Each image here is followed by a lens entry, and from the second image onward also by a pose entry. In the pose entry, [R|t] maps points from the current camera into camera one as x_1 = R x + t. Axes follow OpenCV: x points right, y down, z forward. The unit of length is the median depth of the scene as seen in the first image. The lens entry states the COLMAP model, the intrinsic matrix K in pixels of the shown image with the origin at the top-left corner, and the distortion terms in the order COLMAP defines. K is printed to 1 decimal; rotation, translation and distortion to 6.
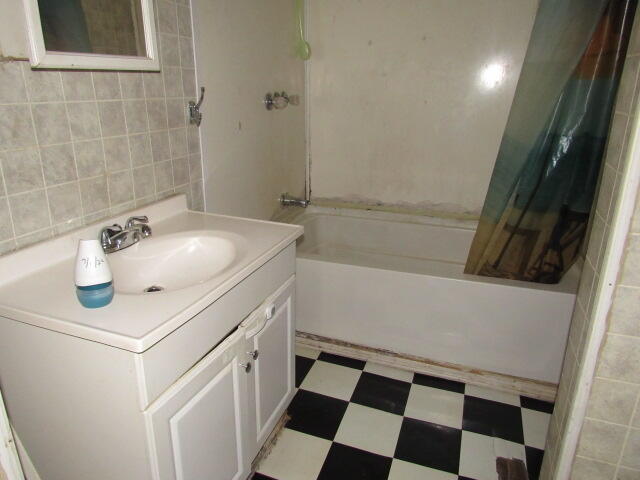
lens RADIAL K [[456.2, 0, 320.0], [0, 456.2, 240.0], [0, 0, 1]] dist [-0.027343, 0.003918]
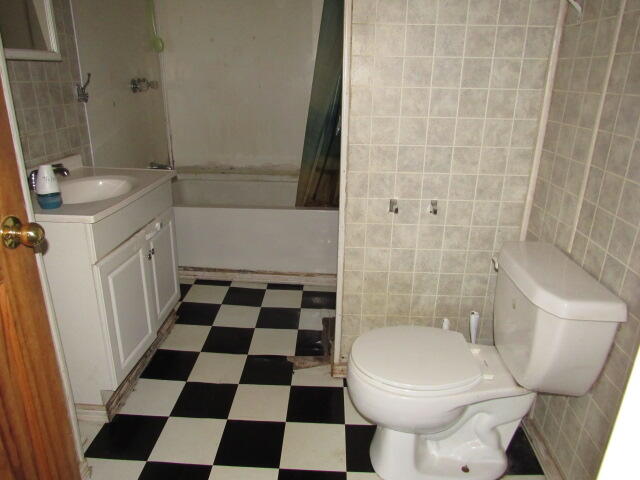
lens RADIAL K [[456.2, 0, 320.0], [0, 456.2, 240.0], [0, 0, 1]] dist [-0.027343, 0.003918]
pose [[0.951768, -0.096962, 0.291094, -0.033516], [0.091336, 0.995277, 0.032886, 0.145442], [-0.292908, -0.004712, 0.956129, -0.403309]]
